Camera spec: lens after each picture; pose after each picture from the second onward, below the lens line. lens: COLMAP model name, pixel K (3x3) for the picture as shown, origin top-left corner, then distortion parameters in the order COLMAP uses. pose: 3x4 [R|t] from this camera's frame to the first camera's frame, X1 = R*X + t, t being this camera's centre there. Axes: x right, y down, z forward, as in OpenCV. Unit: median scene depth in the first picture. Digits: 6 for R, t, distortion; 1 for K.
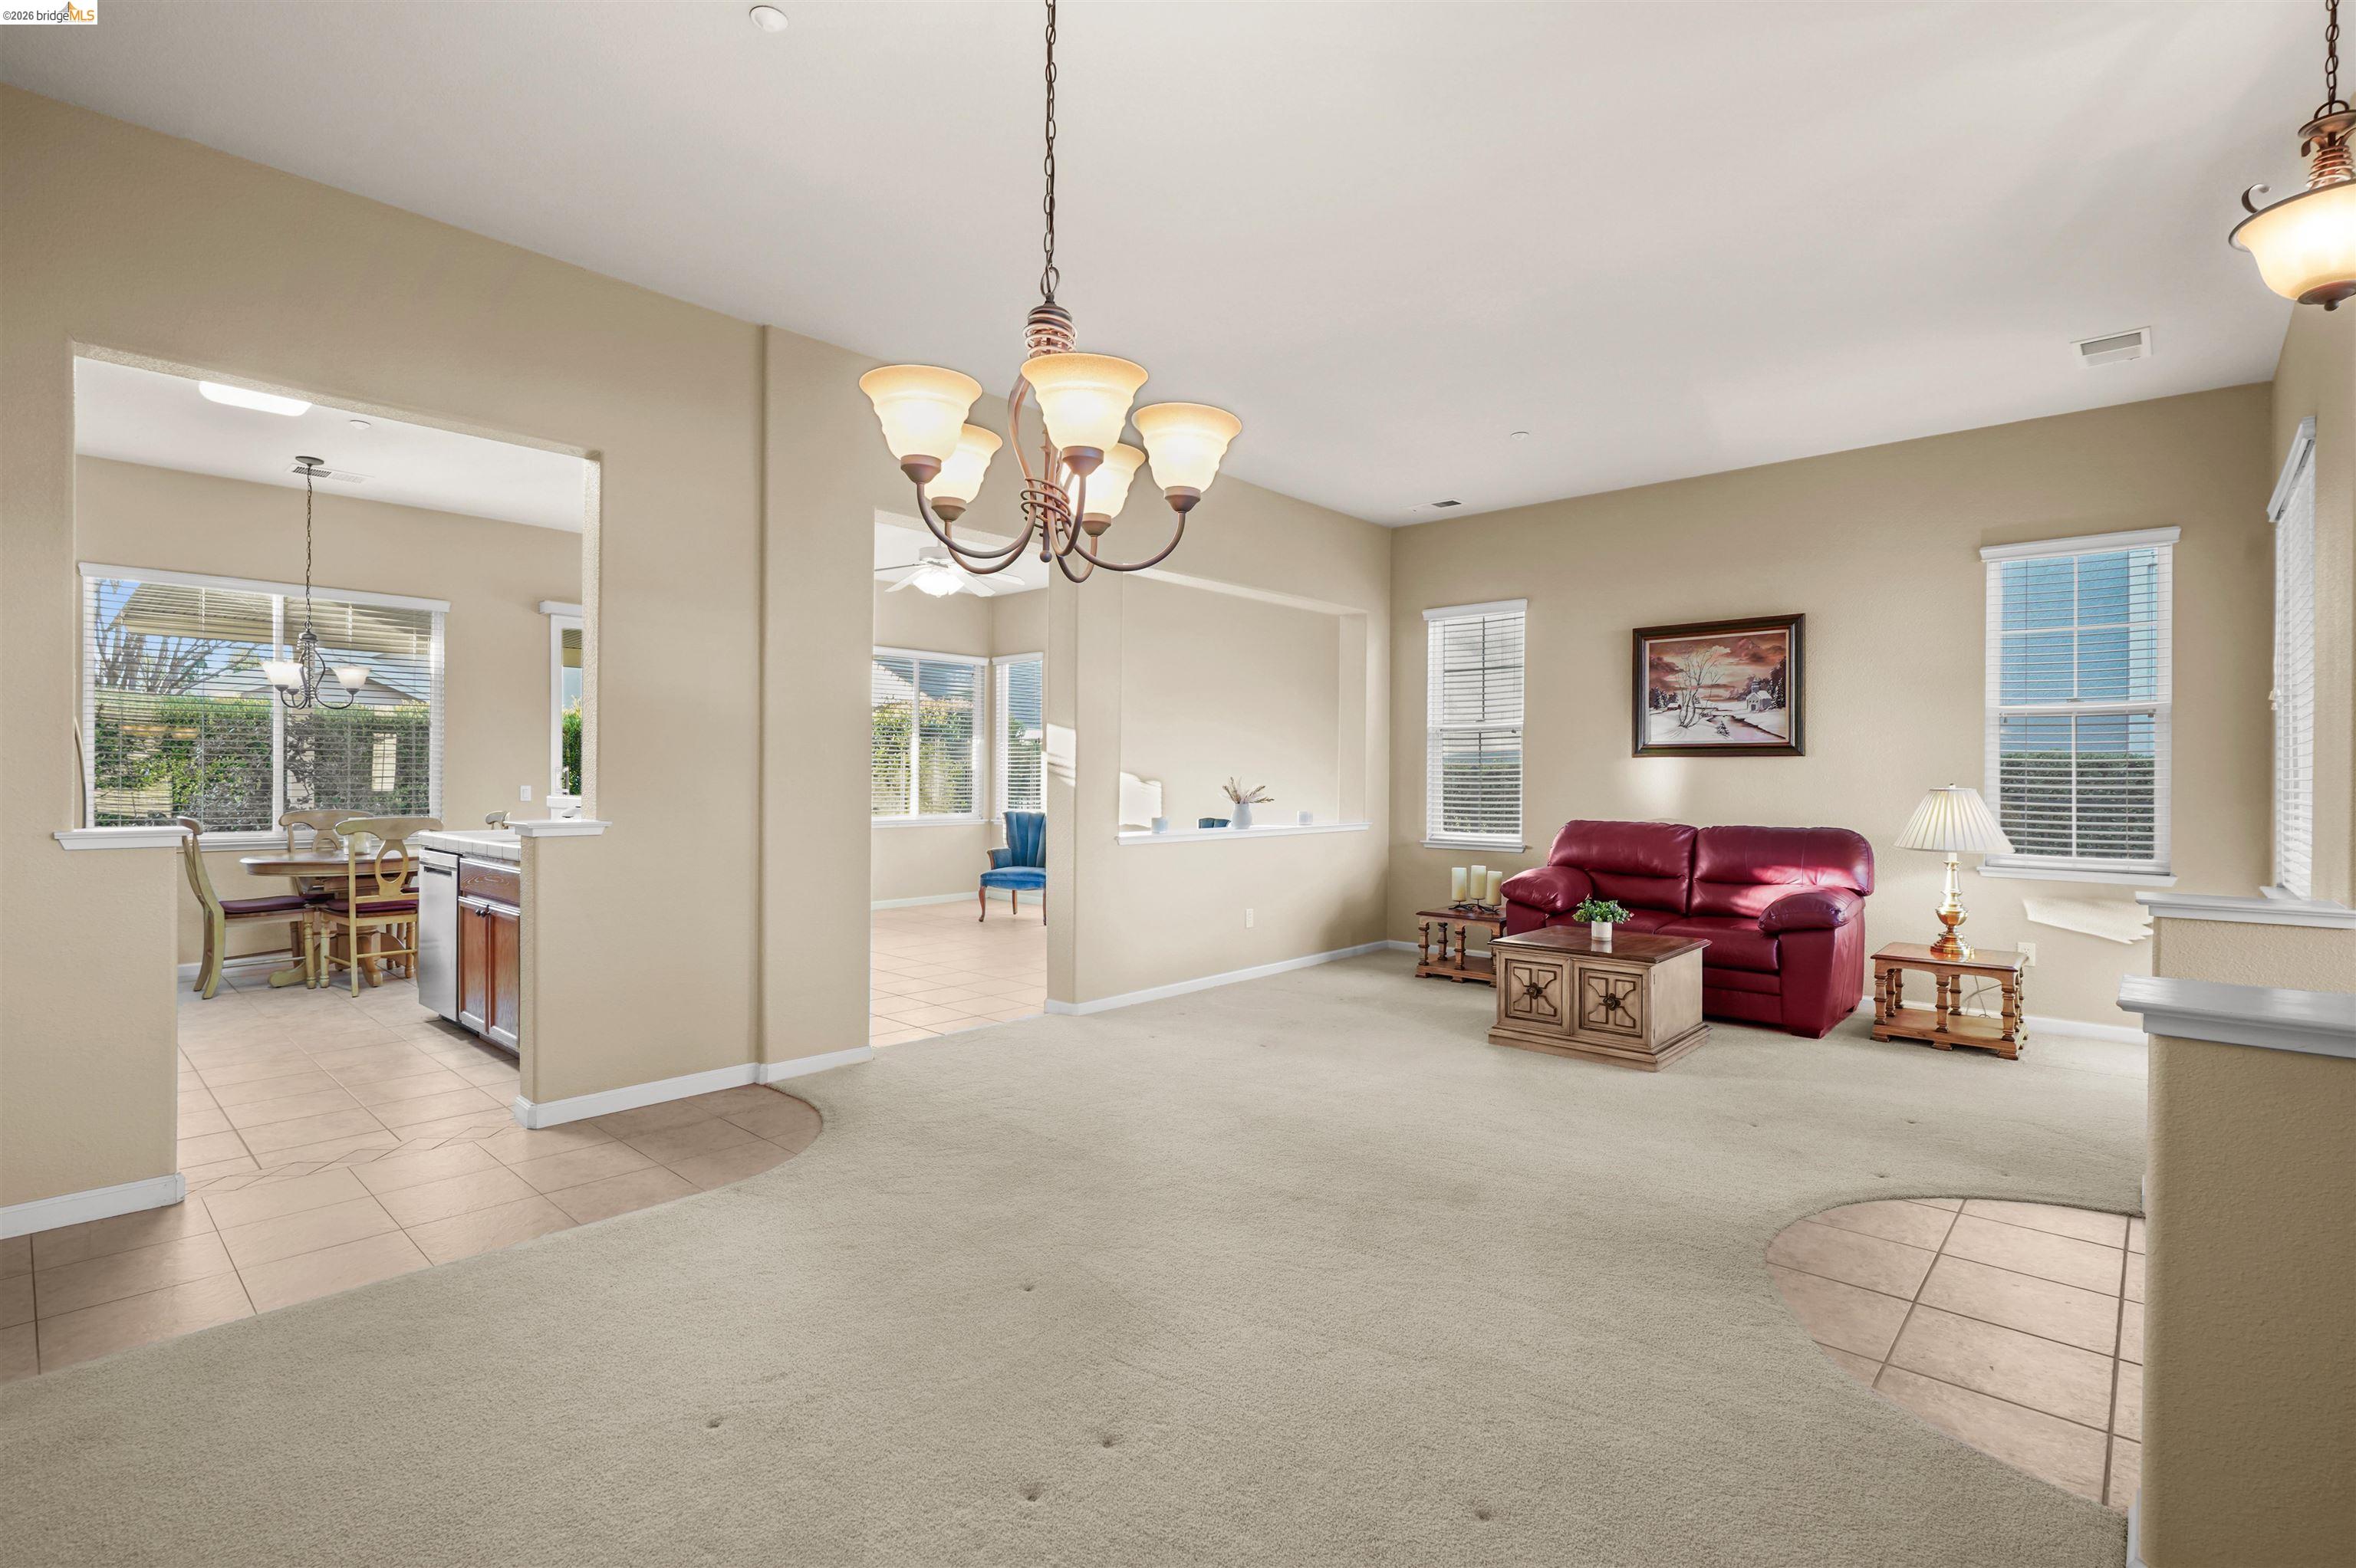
lens RADIAL K [[1075.4, 0, 1178.0], [0, 1075.4, 784.0], [0, 0, 1]] dist [-0.002129, -0.000238]
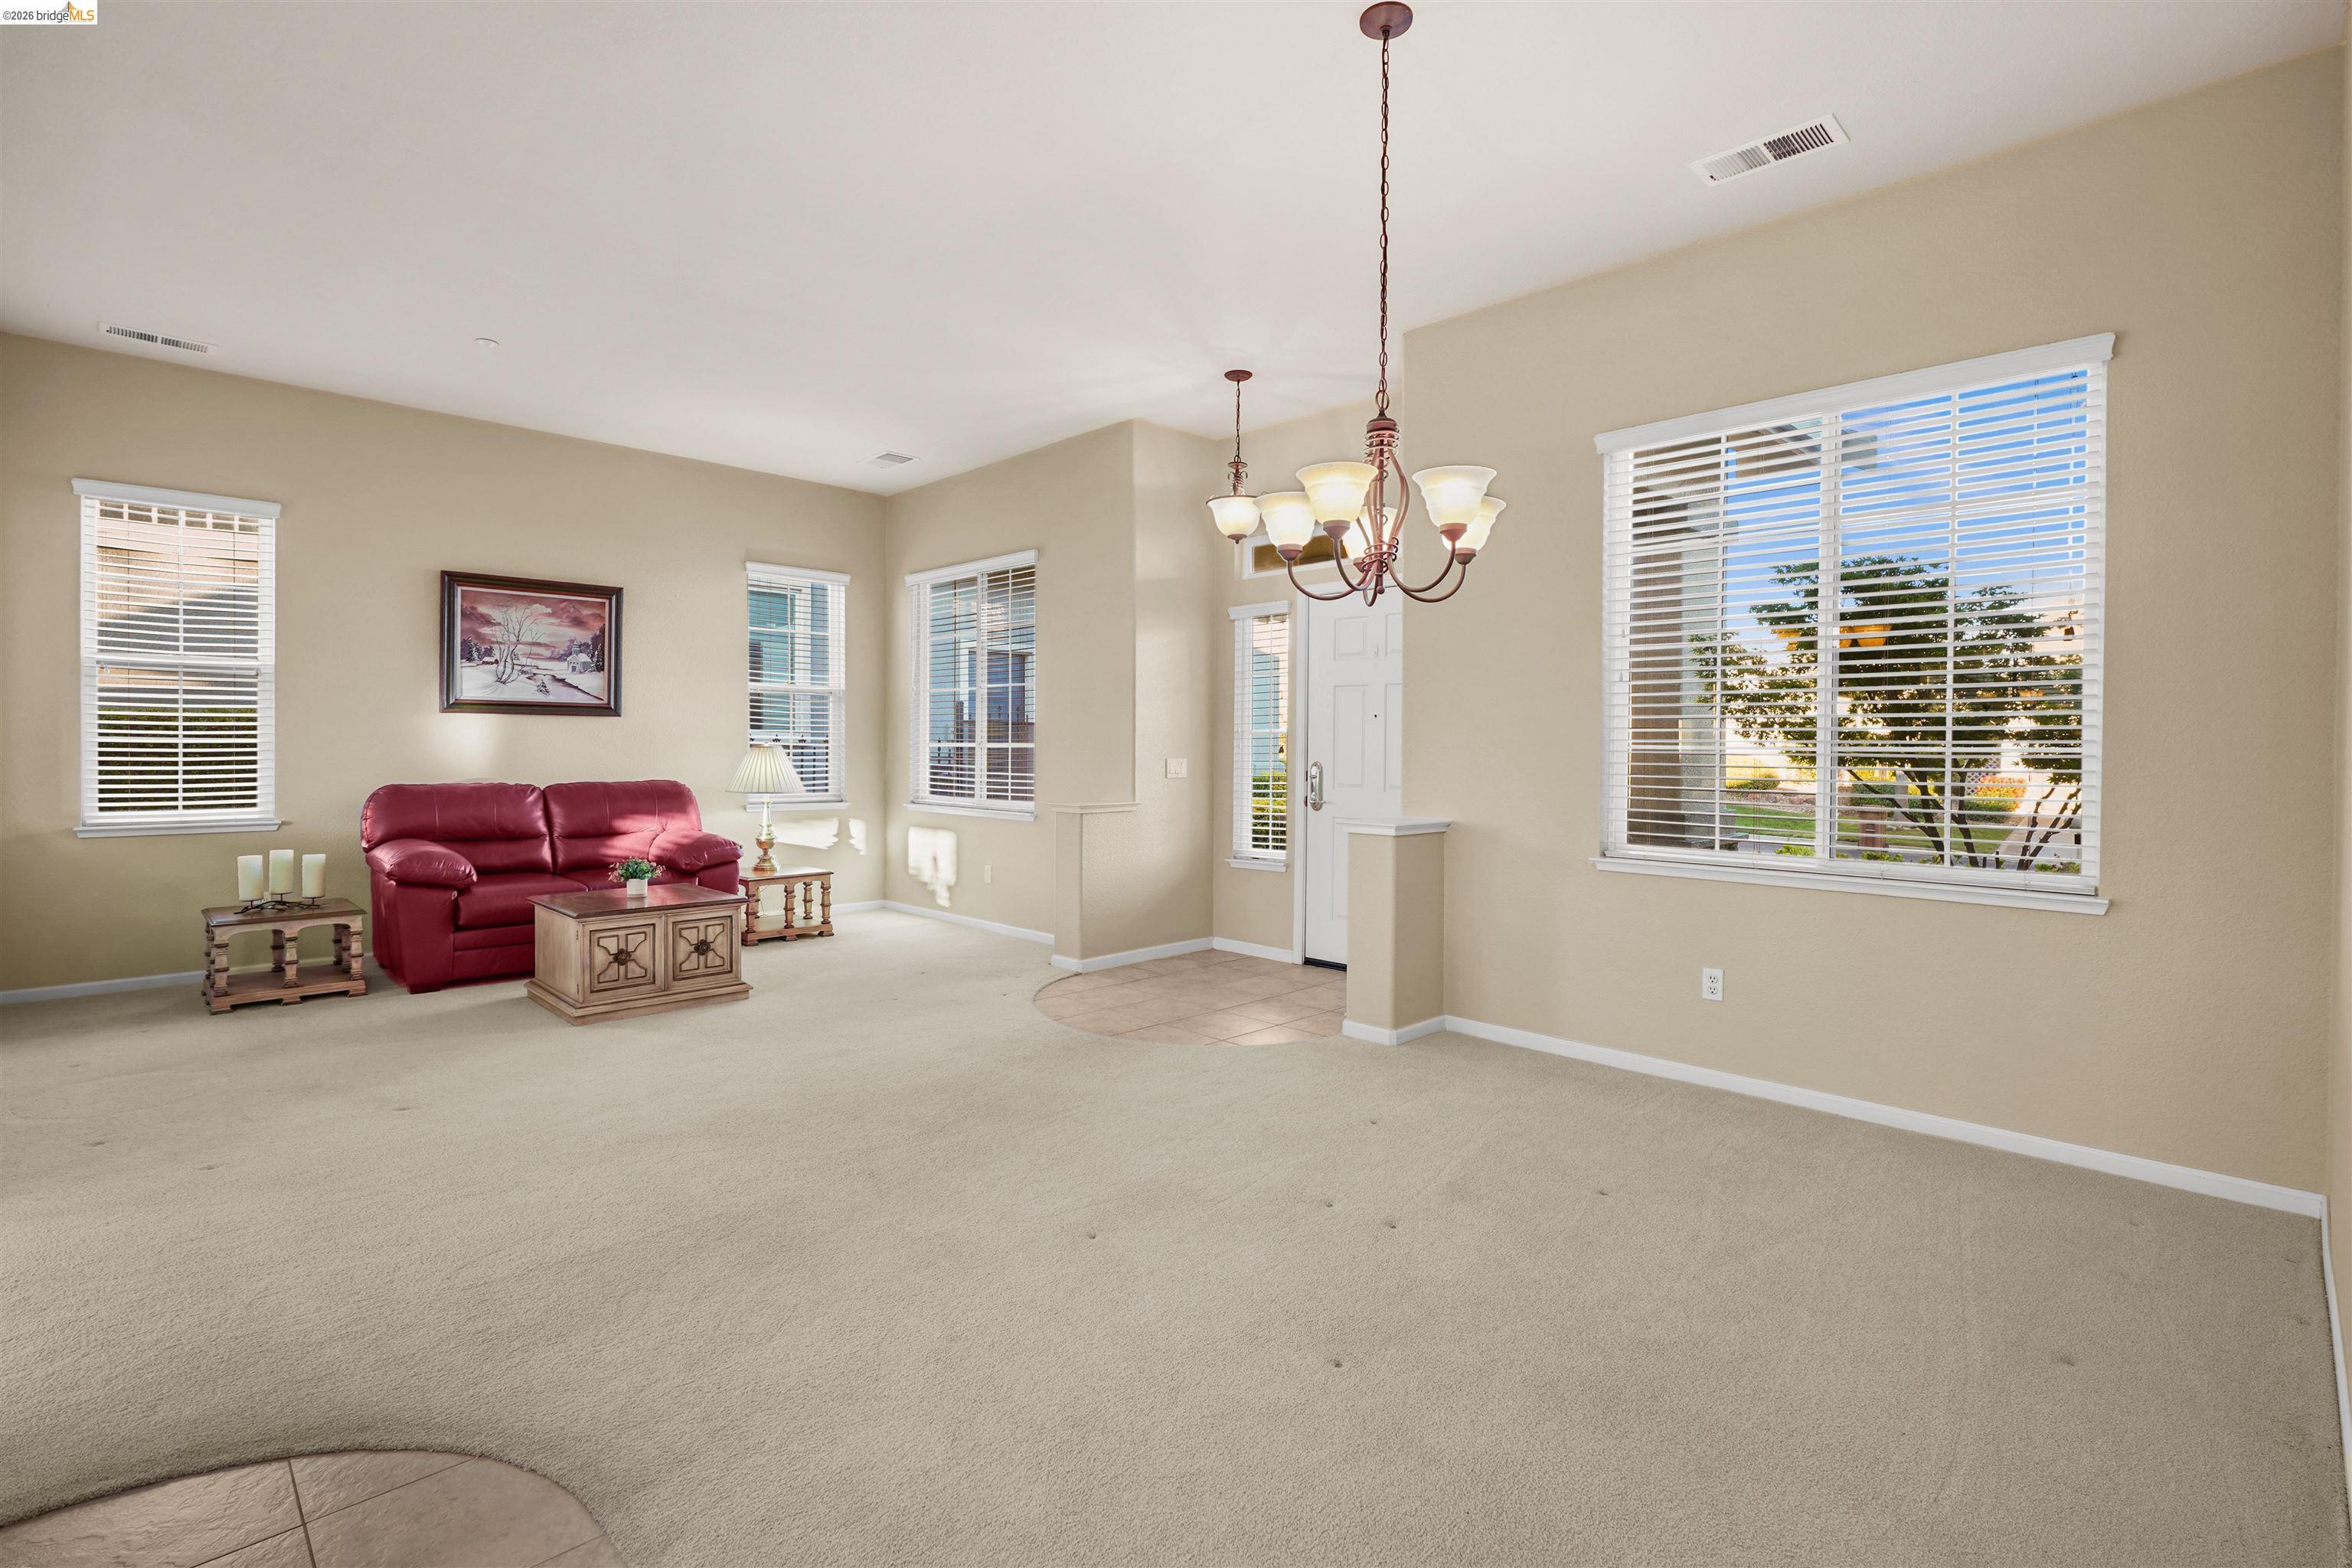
lens RADIAL K [[1083.5, 0, 1157.4], [0, 1083.5, 755.3], [0, 0, 1]] dist [-0.000126, 0.000252]
pose [[0.074766, -0.013567, 0.997109, -0.481843], [-0.000321, 0.999907, 0.013629, -0.001526], [-0.997201, -0.001339, 0.074755, 0.360154]]
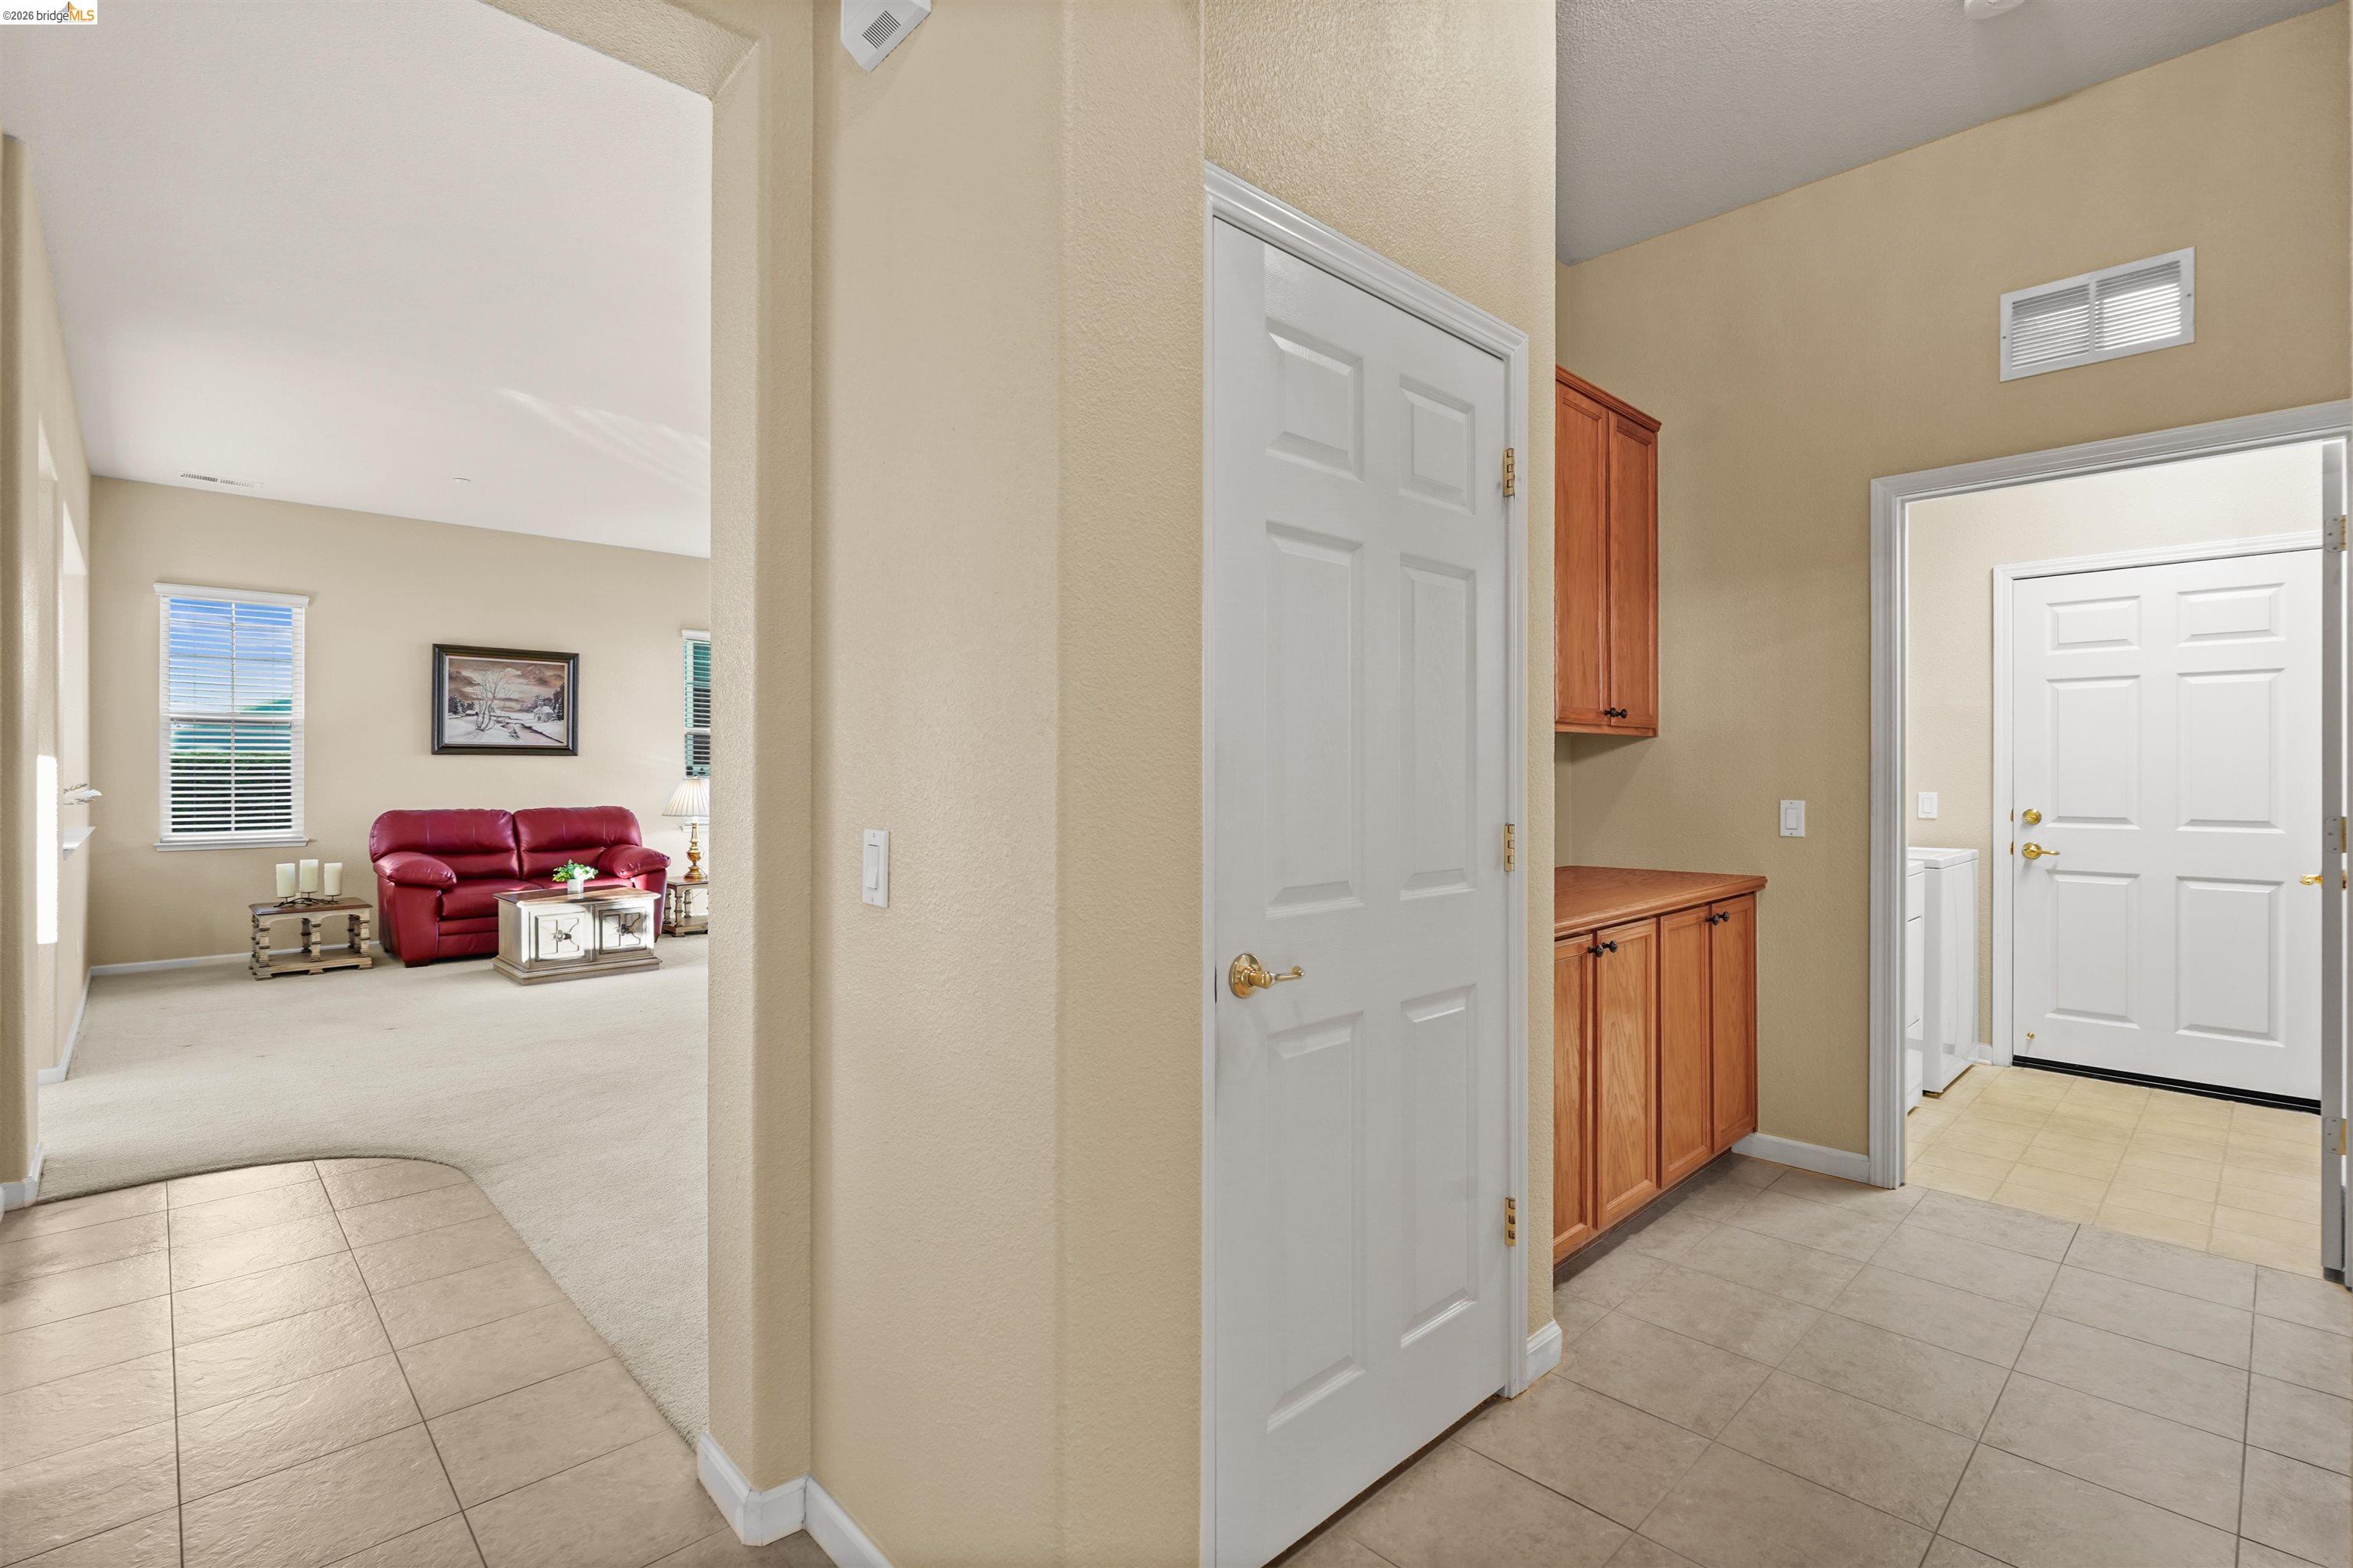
lens RADIAL K [[1058.4, 0, 1157.3], [0, 1058.4, 771.2], [0, 0, 1]] dist [-0.001122, -0.000173]
pose [[0.078409, -0.002990, 0.996917, -0.713744], [0.007594, 0.999968, 0.002402, -0.003690], [-0.996892, 0.007382, 0.078430, 0.142287]]
